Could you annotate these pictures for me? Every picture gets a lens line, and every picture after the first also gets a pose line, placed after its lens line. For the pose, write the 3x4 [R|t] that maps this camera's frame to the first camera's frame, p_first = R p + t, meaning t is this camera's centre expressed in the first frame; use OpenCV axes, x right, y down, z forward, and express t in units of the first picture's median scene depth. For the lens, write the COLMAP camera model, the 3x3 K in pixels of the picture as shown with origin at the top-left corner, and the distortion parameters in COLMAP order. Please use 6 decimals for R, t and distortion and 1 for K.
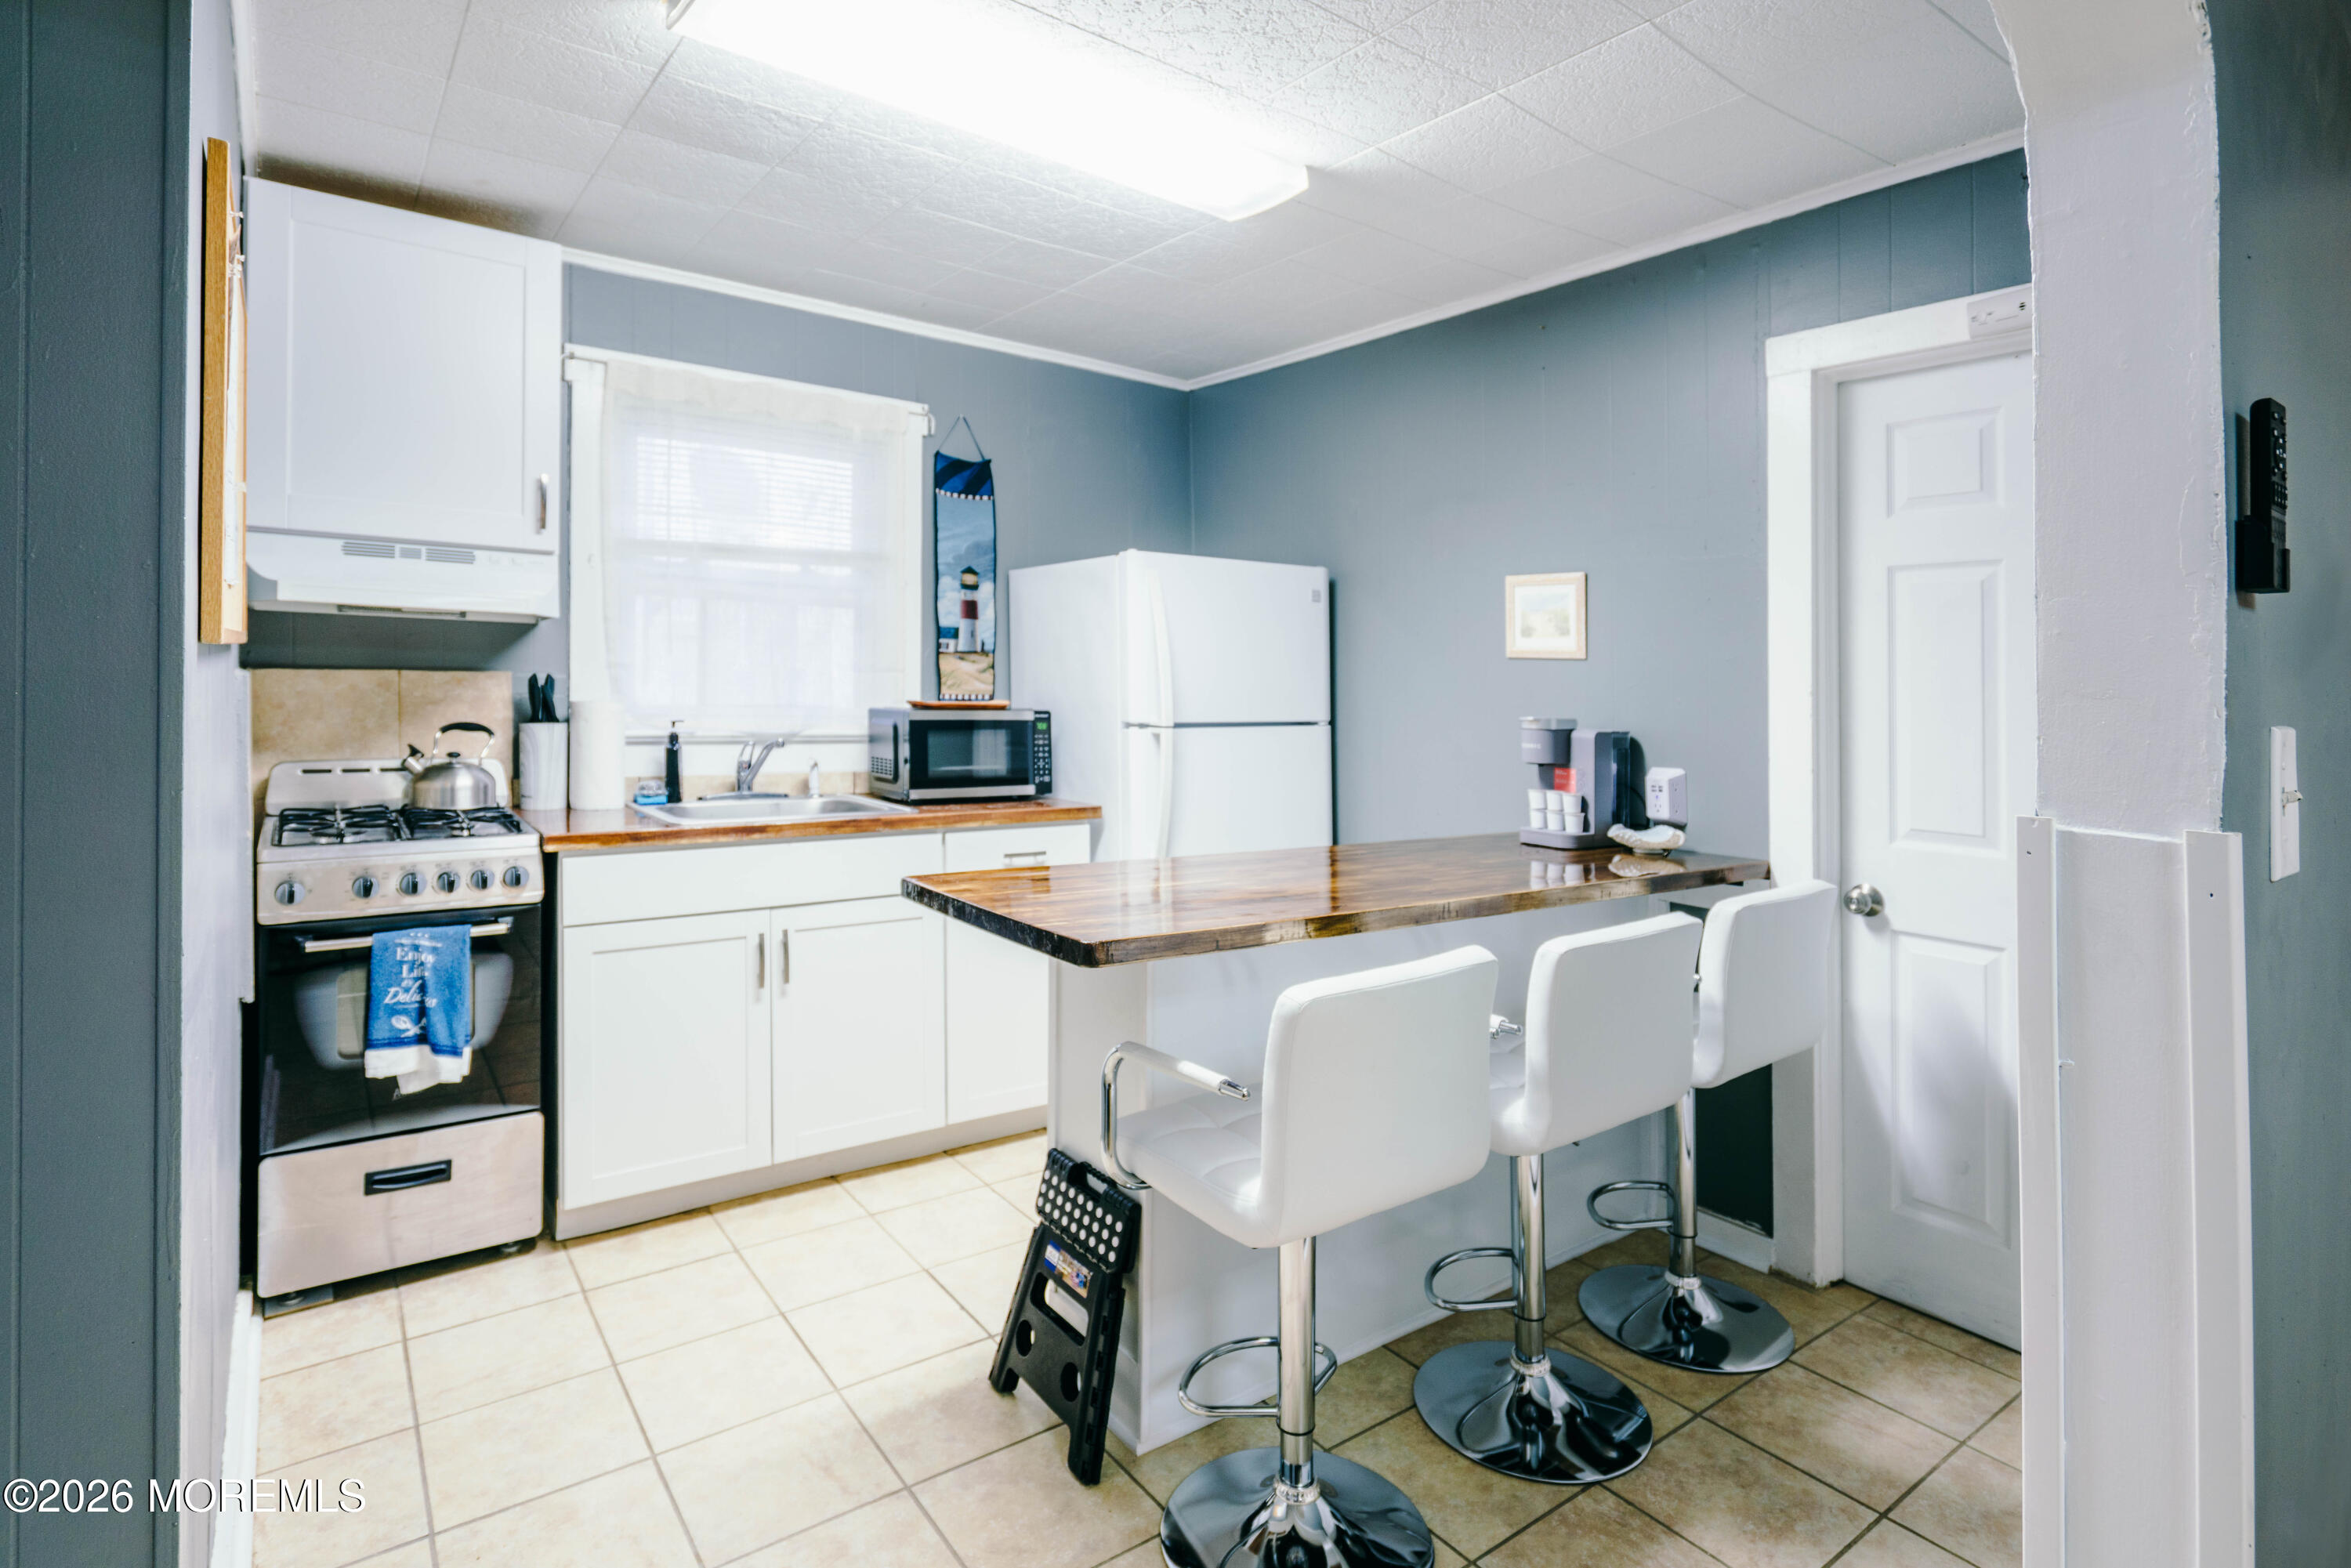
lens RADIAL K [[1179.5, 0, 1178.1], [0, 1179.5, 715.8], [0, 0, 1]] dist [-0.002050, -0.000042]
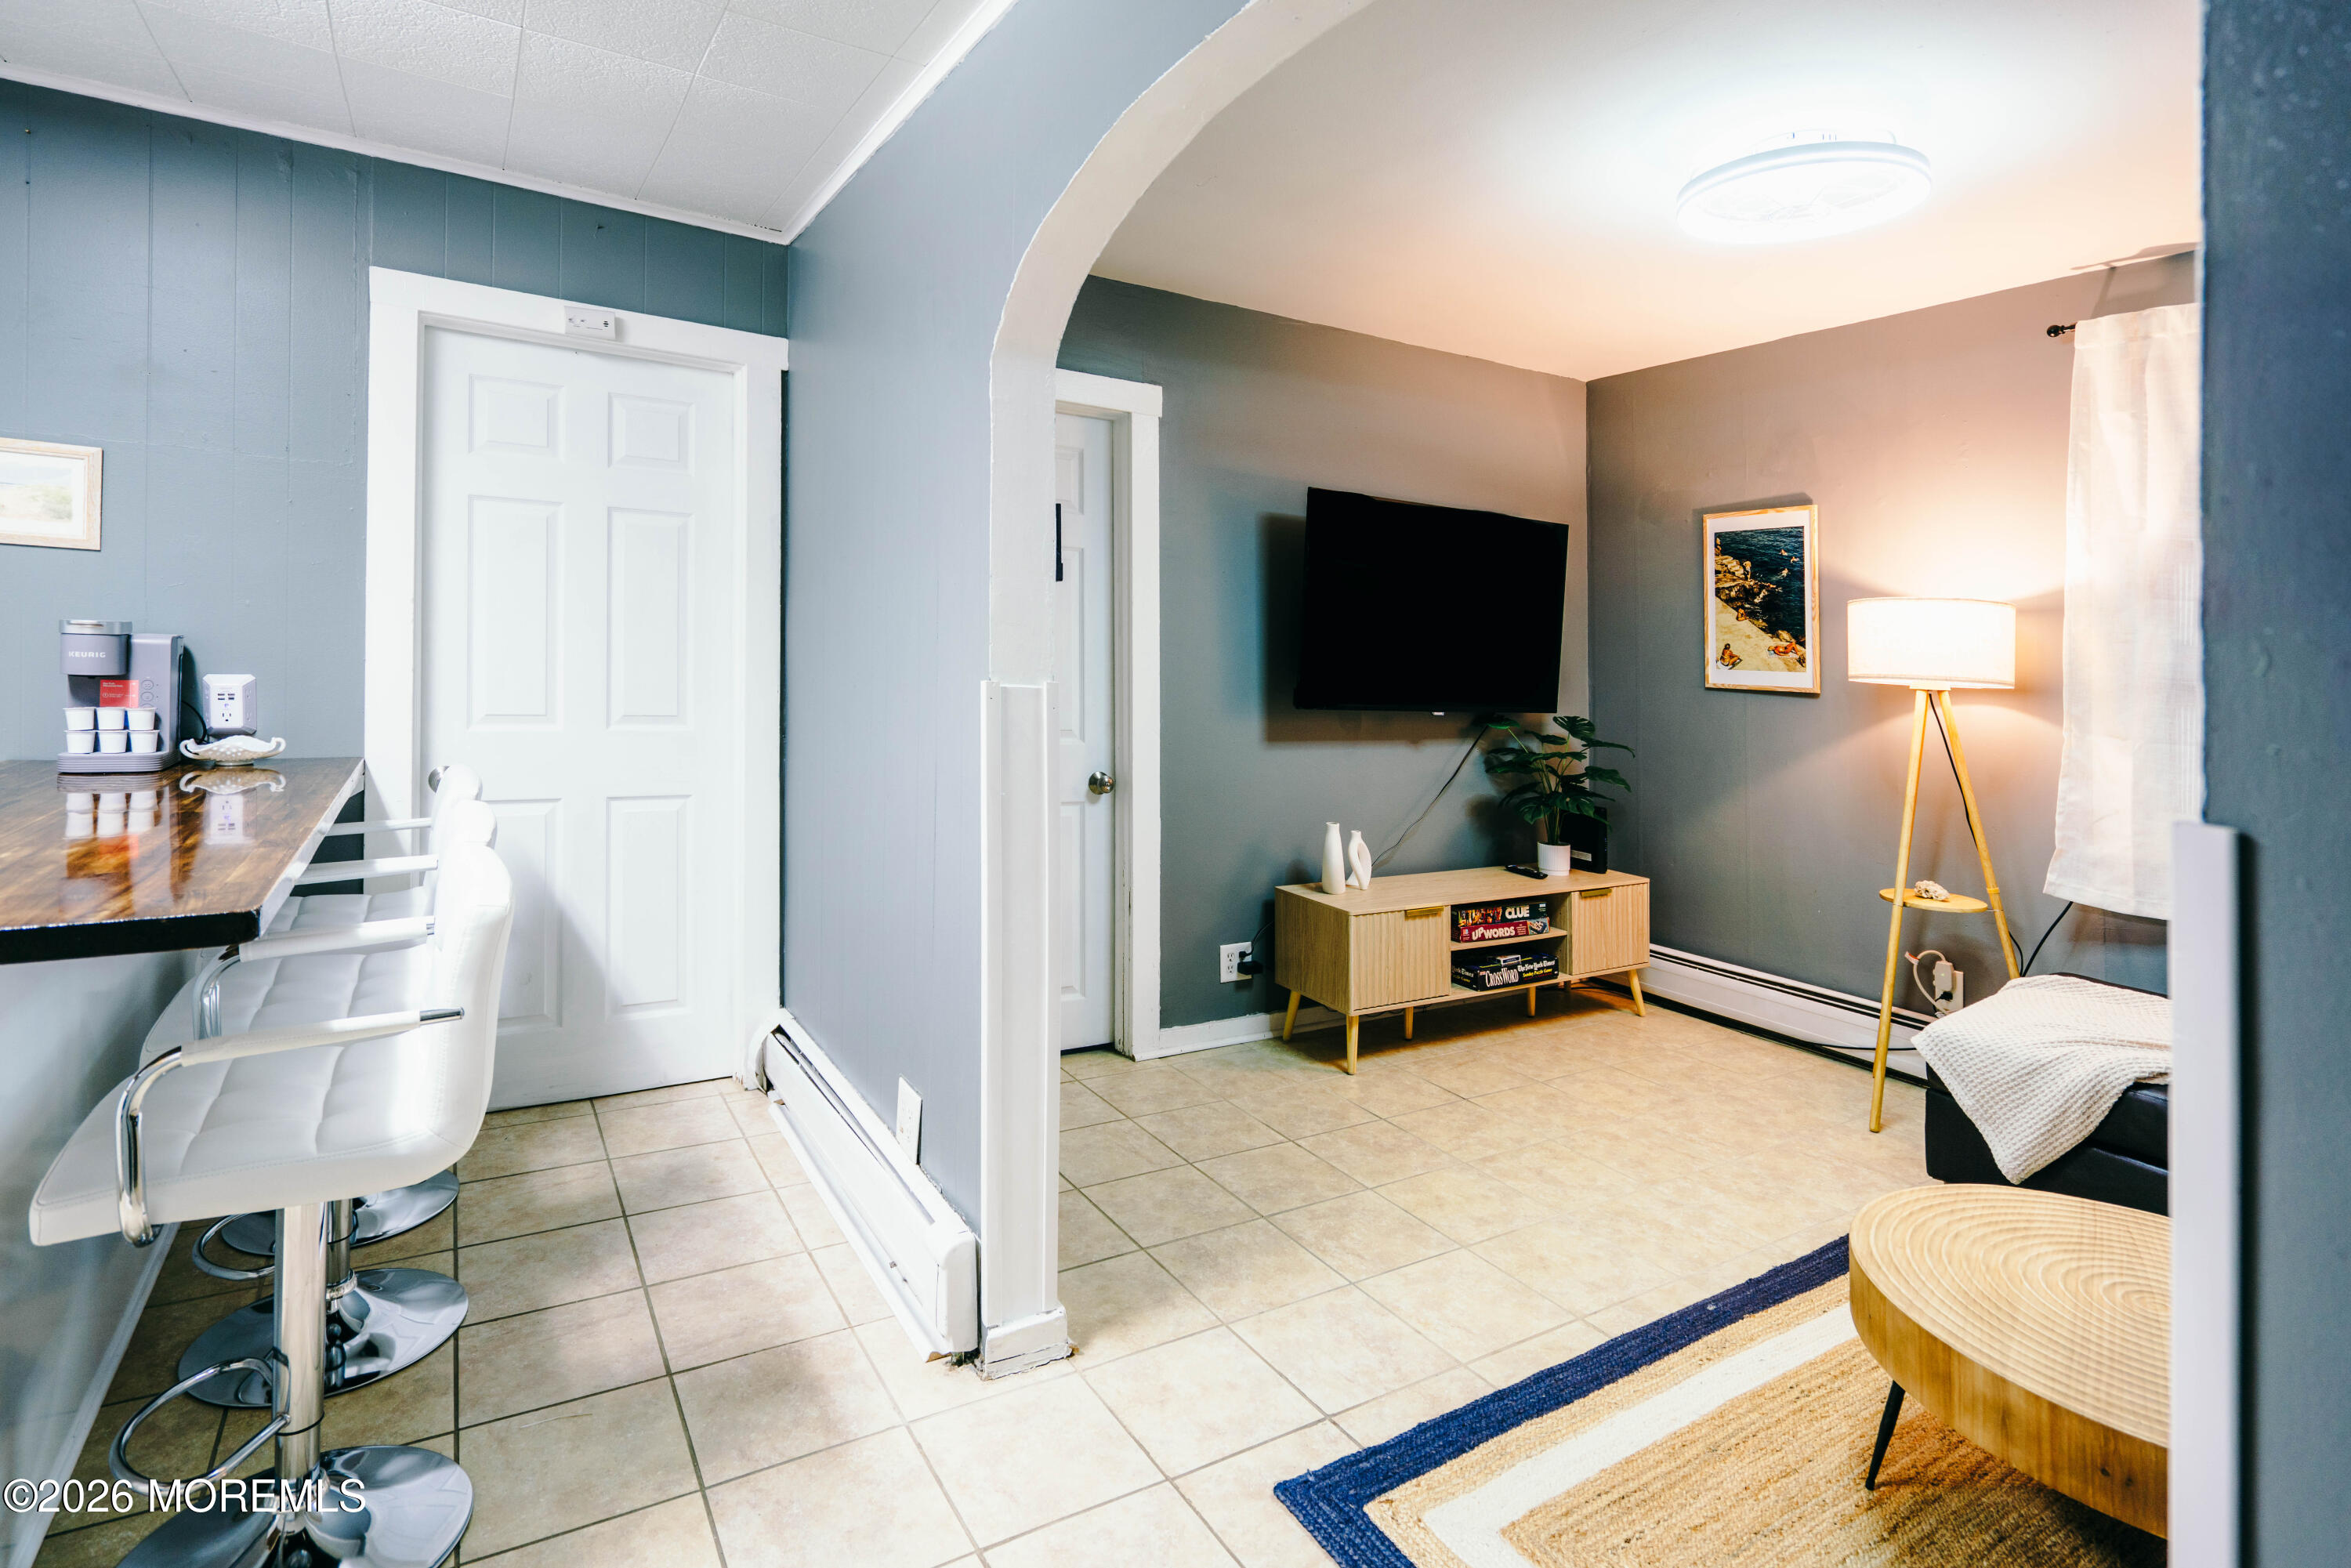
lens RADIAL K [[1186.2, 0, 1177.1], [0, 1186.2, 602.5], [0, 0, 1]] dist [-0.002895, 0.001003]
pose [[0.090504, 0.016793, 0.995755, -0.465865], [-0.013897, 0.999782, -0.015597, -0.008872], [-0.995799, -0.012426, 0.090717, 0.166129]]
